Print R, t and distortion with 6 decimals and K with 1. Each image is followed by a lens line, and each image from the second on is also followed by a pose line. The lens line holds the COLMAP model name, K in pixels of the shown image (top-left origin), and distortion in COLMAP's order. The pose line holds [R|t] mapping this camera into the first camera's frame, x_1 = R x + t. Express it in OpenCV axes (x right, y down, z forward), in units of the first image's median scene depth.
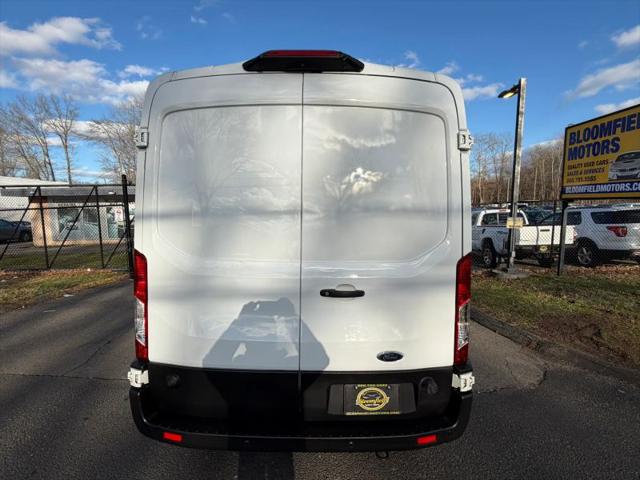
lens RADIAL K [[334.1, 0, 318.7], [0, 334.1, 240.6], [0, 0, 1]] dist [0.003151, 0.000310]
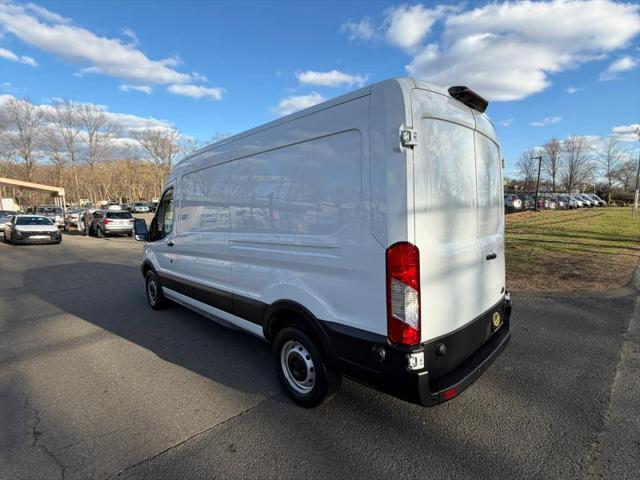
lens RADIAL K [[334.1, 0, 315.2], [0, 334.1, 242.9], [0, 0, 1]] dist [0.003151, 0.000310]
pose [[0.681879, -0.100355, 0.724548, -0.111989], [0.083043, 0.994760, 0.059629, -0.004564], [-0.726735, 0.019509, 0.686640, 0.036478]]
